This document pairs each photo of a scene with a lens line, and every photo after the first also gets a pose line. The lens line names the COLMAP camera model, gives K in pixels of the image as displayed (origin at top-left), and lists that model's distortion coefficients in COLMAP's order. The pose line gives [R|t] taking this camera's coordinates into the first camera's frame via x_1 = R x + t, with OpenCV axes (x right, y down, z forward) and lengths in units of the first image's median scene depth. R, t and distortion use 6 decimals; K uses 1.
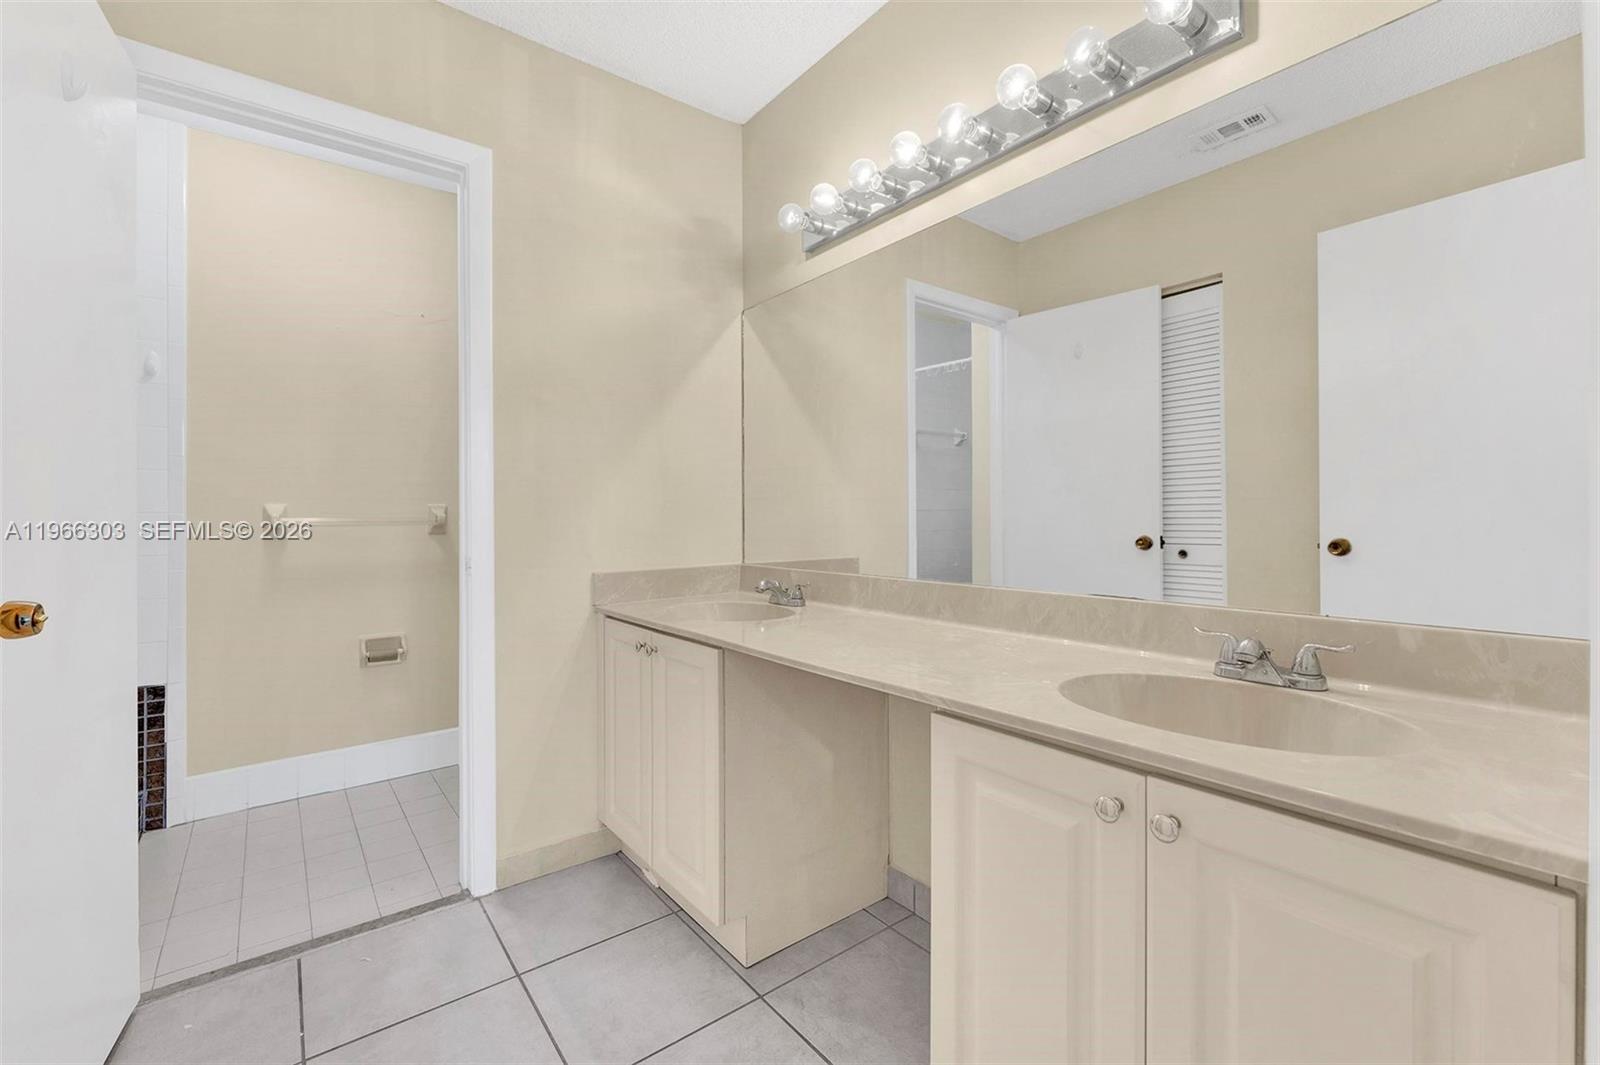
lens RADIAL K [[670.8, 0, 794.4], [0, 670.8, 514.4], [0, 0, 1]] dist [-0.000587, -0.000164]
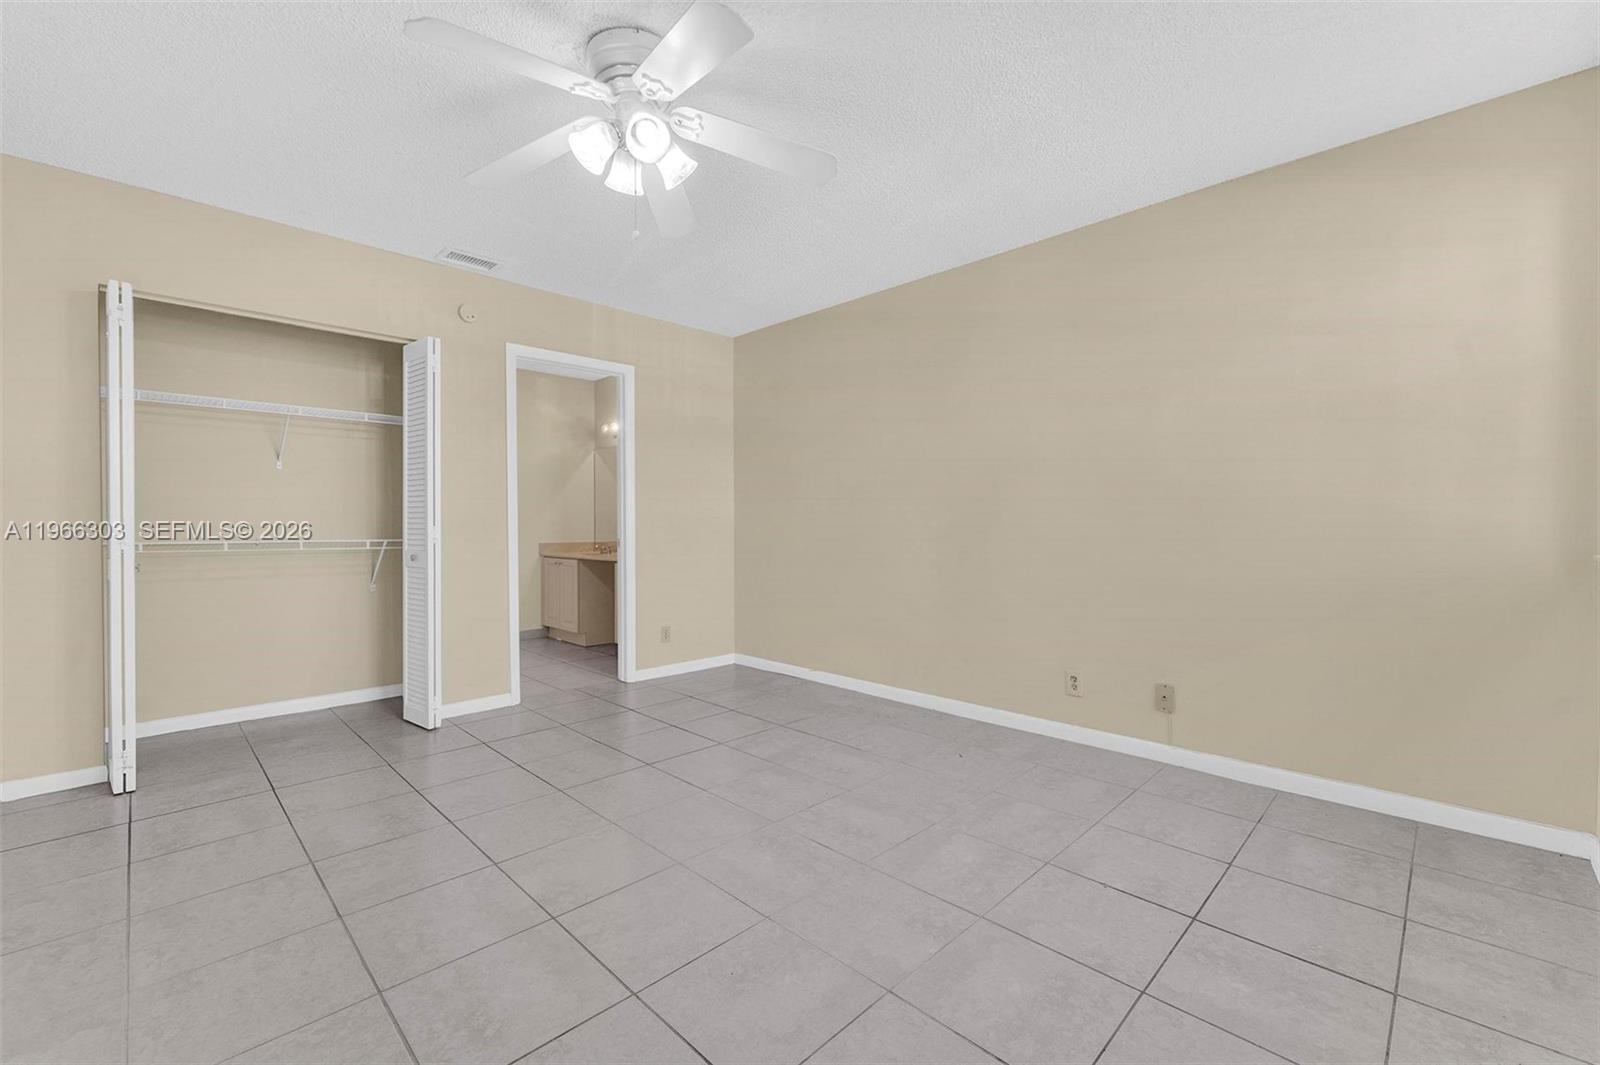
lens RADIAL K [[670.8, 0, 794.4], [0, 670.8, 514.4], [0, 0, 1]] dist [-0.000587, -0.000164]
pose [[0.984841, 0.005685, 0.173366, 0.230959], [-0.002755, 0.999849, -0.017138, 0.011368], [-0.173437, 0.016401, 0.984708, -1.686378]]
